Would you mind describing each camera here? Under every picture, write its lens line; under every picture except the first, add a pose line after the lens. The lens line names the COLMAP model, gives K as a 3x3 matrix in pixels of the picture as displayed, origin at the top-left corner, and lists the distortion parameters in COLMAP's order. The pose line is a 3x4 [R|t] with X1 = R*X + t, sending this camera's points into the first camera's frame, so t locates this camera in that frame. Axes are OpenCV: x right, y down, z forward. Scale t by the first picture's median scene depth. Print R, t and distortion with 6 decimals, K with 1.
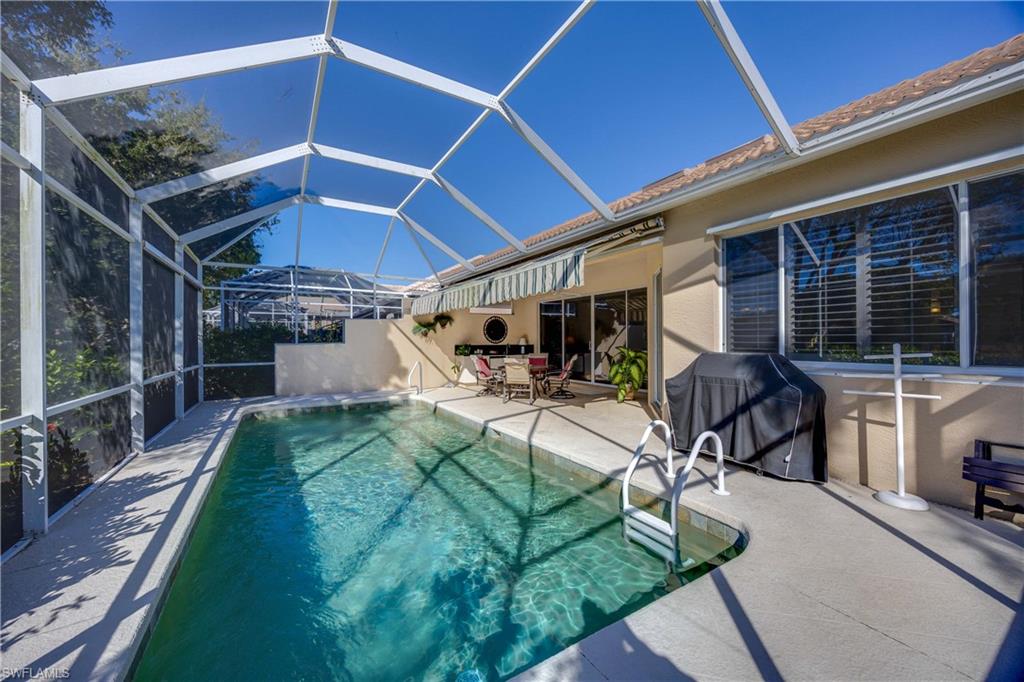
lens RADIAL K [[390.2, 0, 509.9], [0, 390.2, 338.5], [0, 0, 1]] dist [-0.001750, 0.000170]
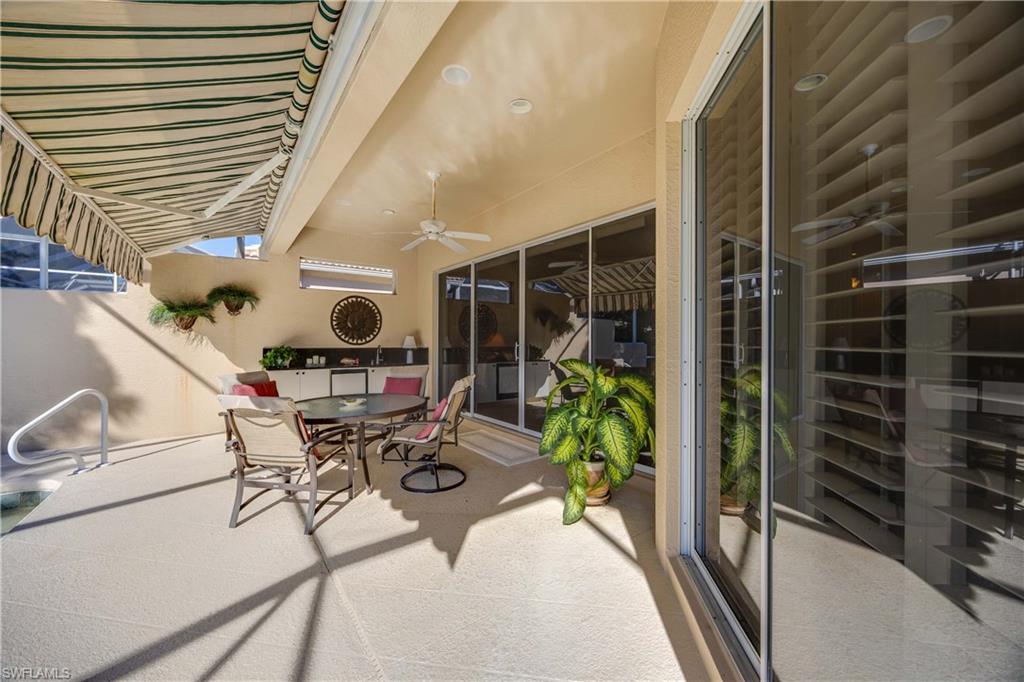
lens RADIAL K [[390.2, 0, 509.9], [0, 390.2, 338.5], [0, 0, 1]] dist [-0.001750, 0.000170]
pose [[0.995691, 0.009258, 0.092273, 0.137461], [-0.009187, 0.999957, -0.001186, 0.002068], [-0.092280, 0.000333, 0.995733, 0.463821]]
